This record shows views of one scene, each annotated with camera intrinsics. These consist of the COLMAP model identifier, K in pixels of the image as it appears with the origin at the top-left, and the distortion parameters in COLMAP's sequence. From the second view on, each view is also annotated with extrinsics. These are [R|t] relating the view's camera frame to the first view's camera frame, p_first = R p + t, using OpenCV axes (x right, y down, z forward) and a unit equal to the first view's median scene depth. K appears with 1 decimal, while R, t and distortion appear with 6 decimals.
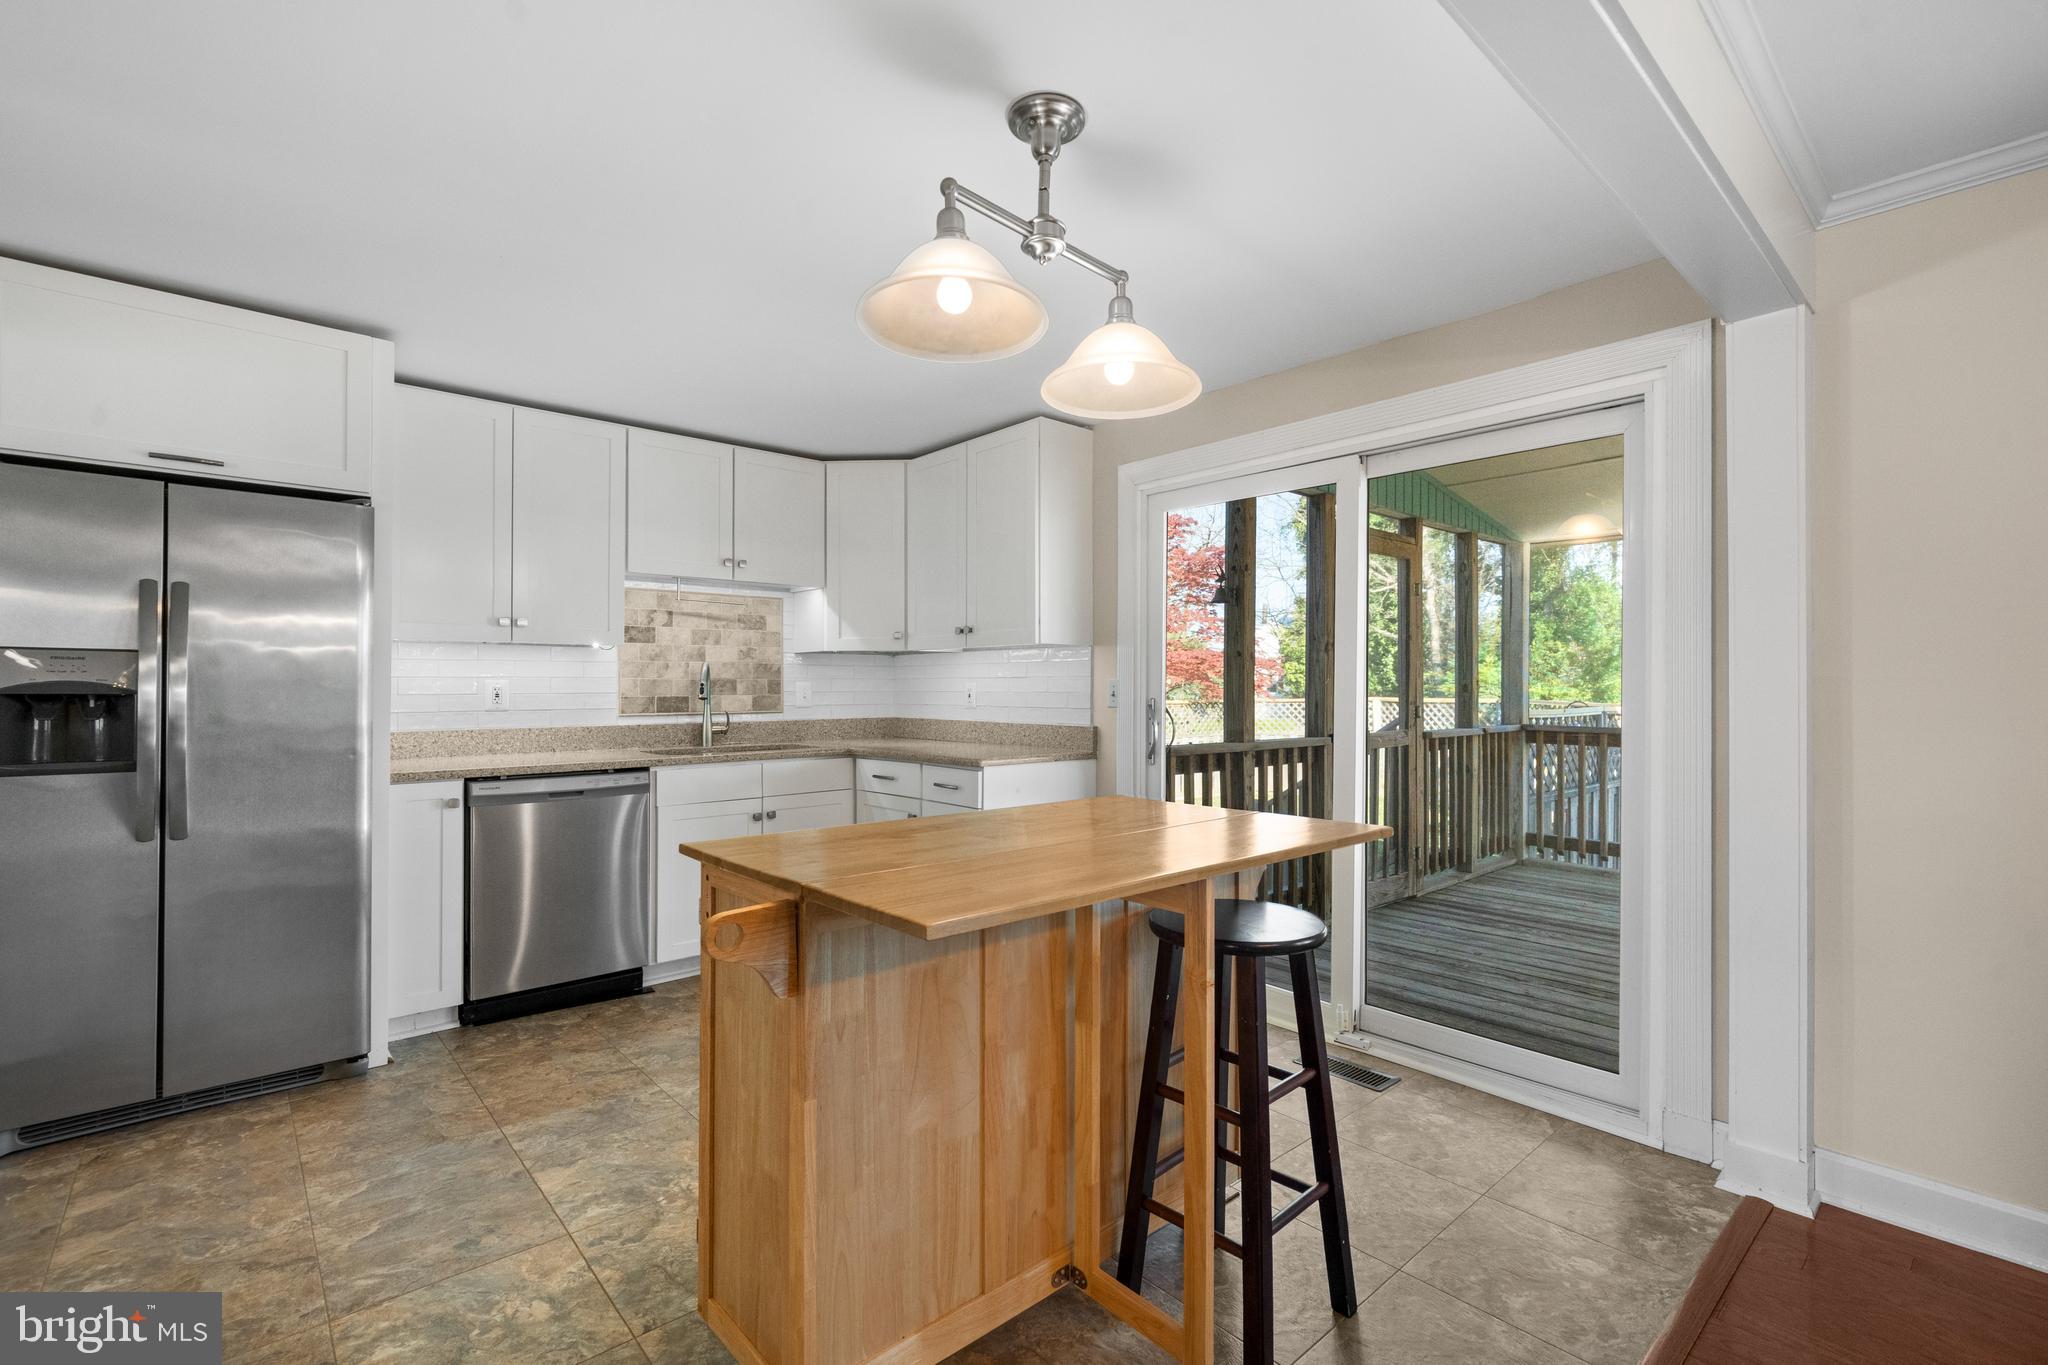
lens RADIAL K [[915.1, 0, 1022.3], [0, 915.1, 685.7], [0, 0, 1]] dist [0.002331, 0.000623]
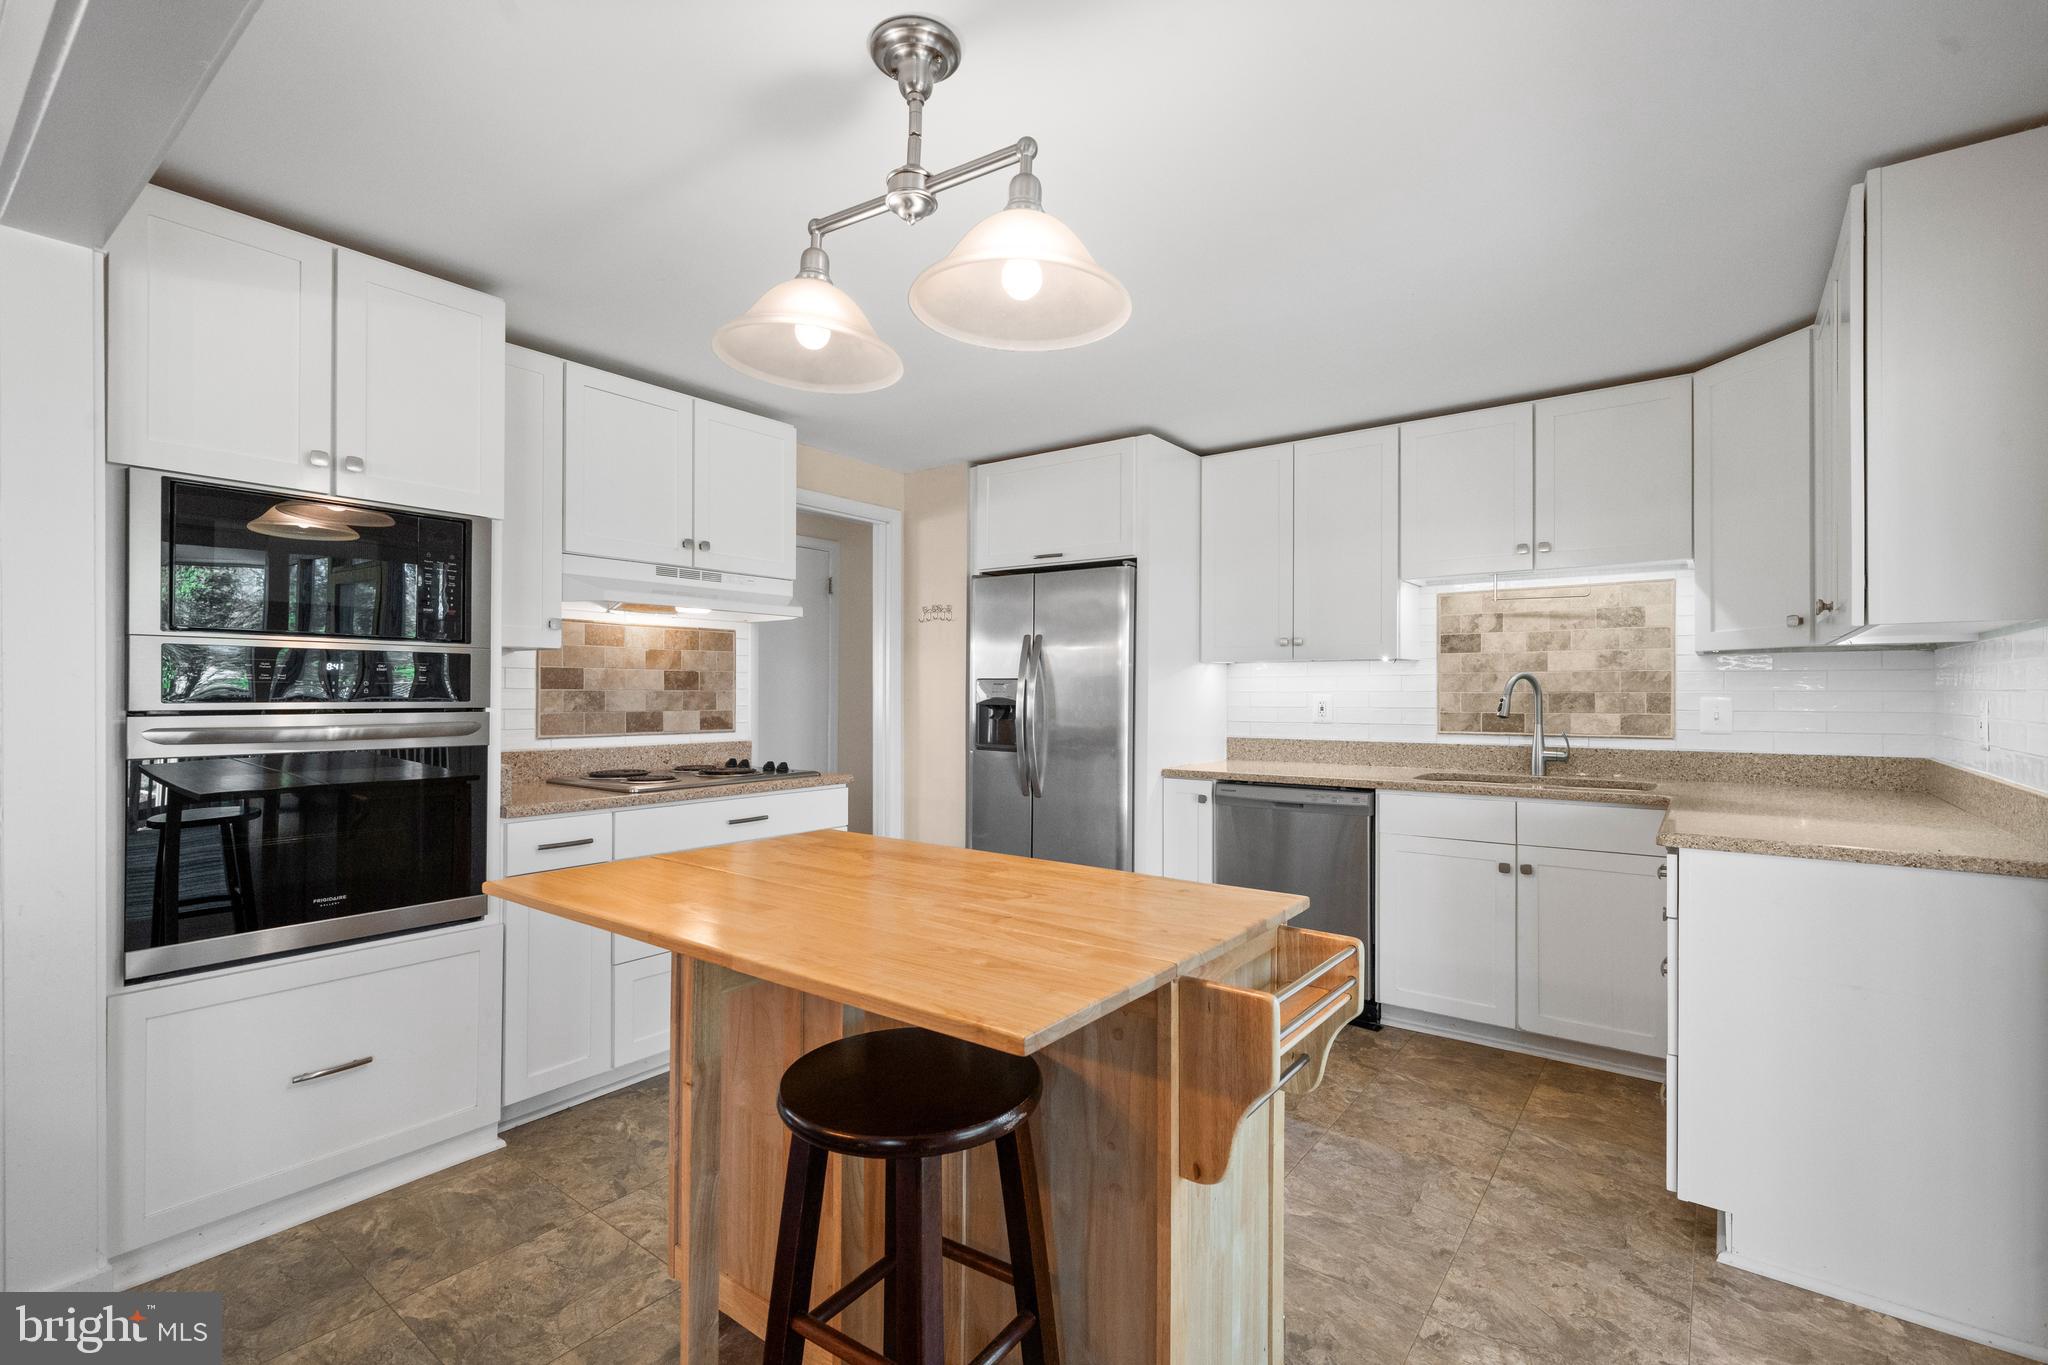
lens RADIAL K [[915.1, 0, 1018.6], [0, 915.1, 689.6], [0, 0, 1]] dist [0.002331, 0.000623]
pose [[0.198262, -0.001776, -0.980148, 0.368814], [-0.000708, 0.999998, -0.001955, -0.008249], [0.980149, 0.001081, 0.198260, 0.391336]]
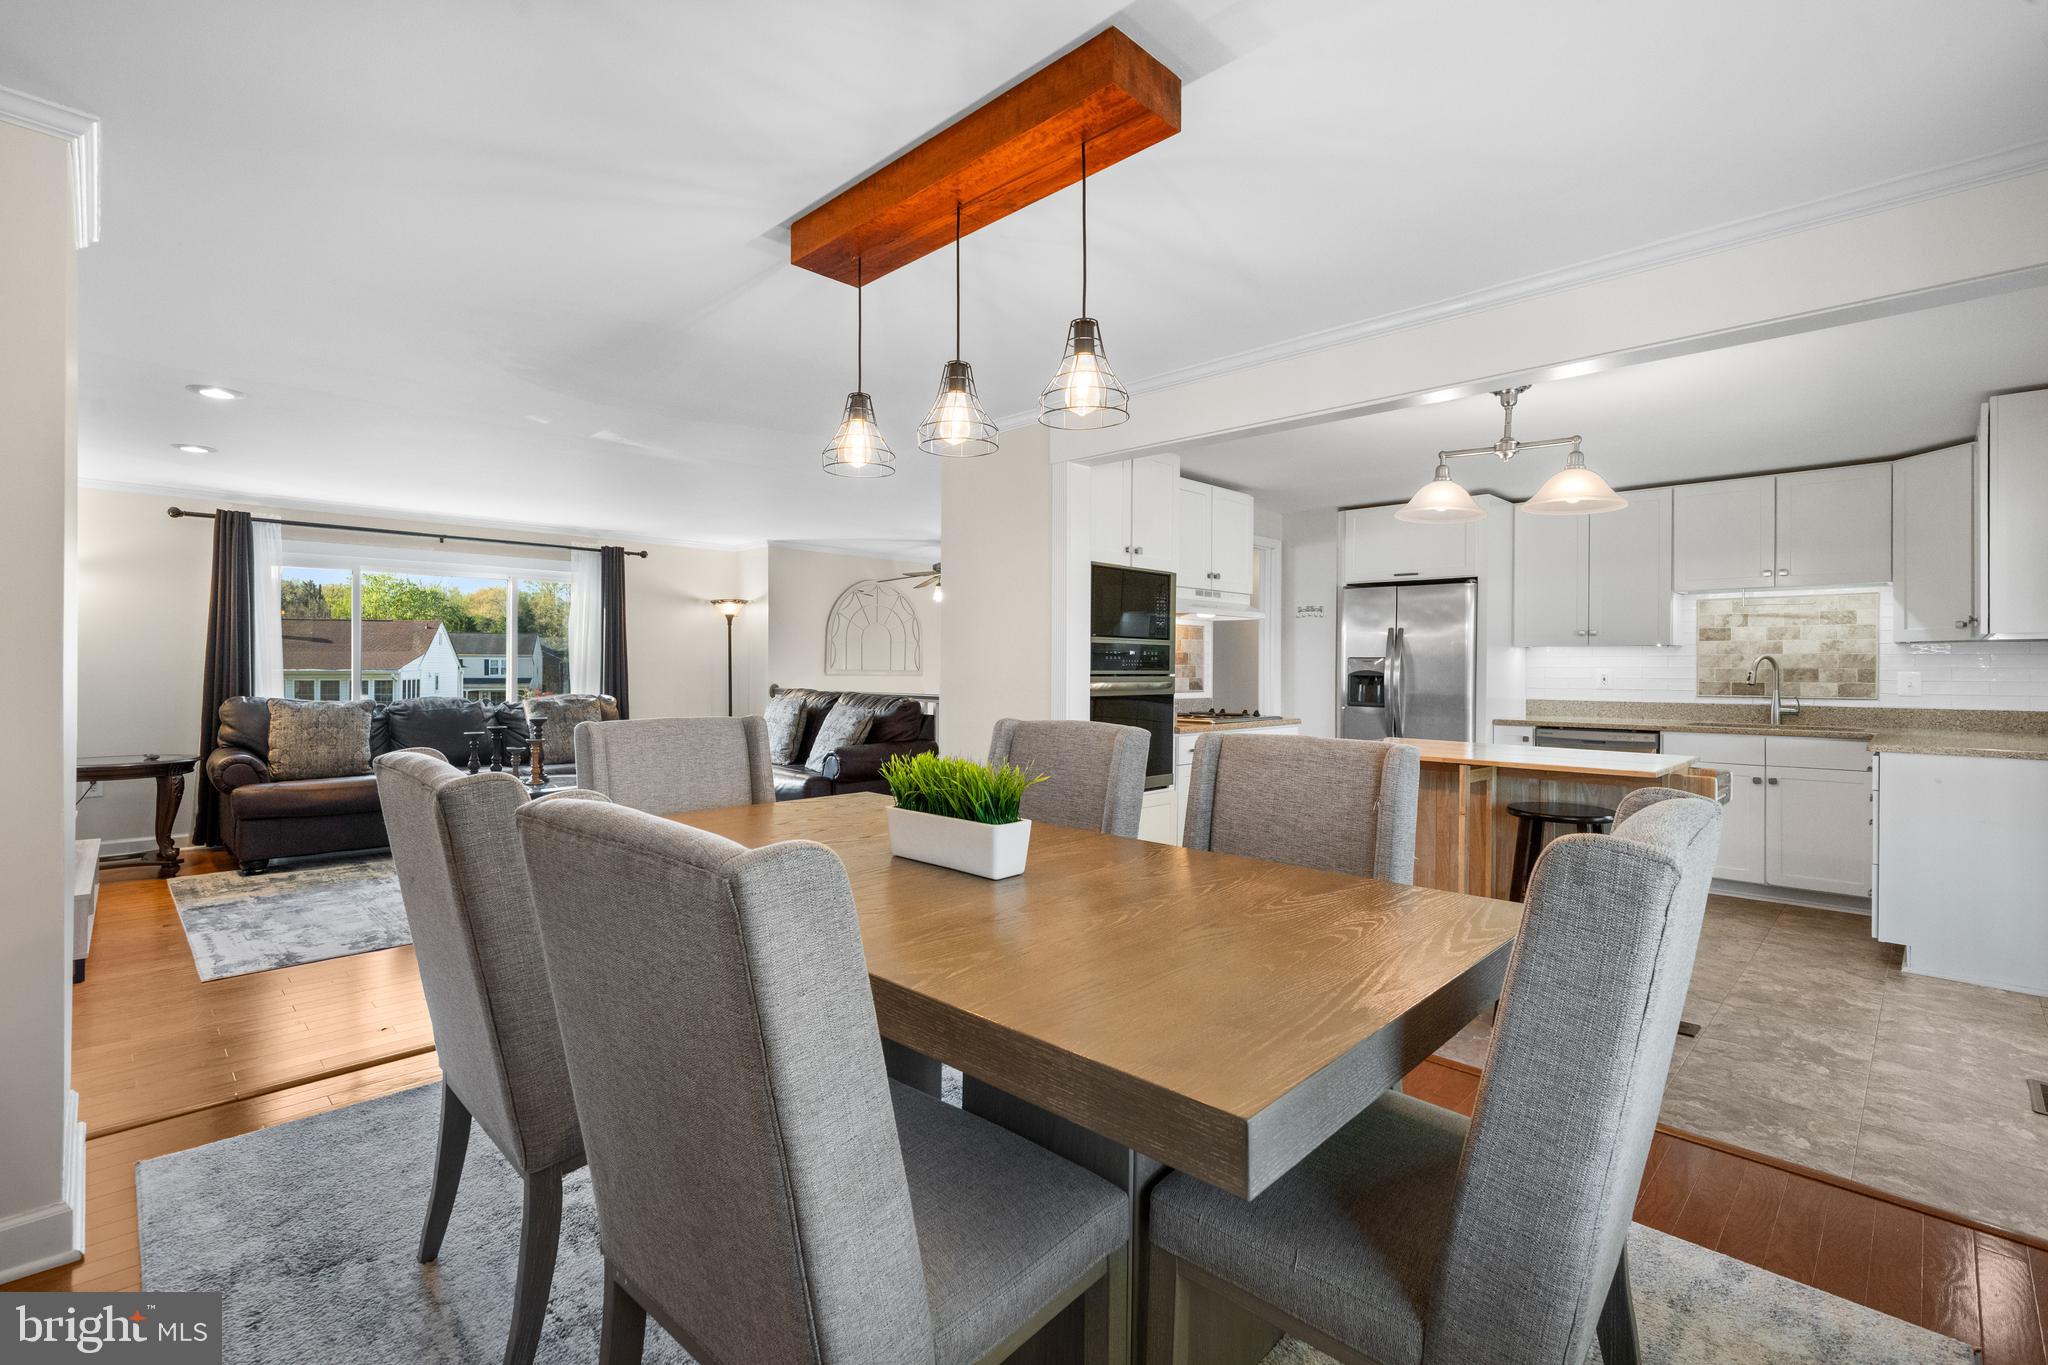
lens RADIAL K [[915.1, 0, 1029.4], [0, 915.1, 663.6], [0, 0, 1]] dist [0.002331, 0.000623]
pose [[0.072309, -0.001165, -0.997382, 0.798080], [-0.004072, 0.999991, -0.001463, -0.008040], [0.997374, 0.004167, 0.072304, -0.065726]]
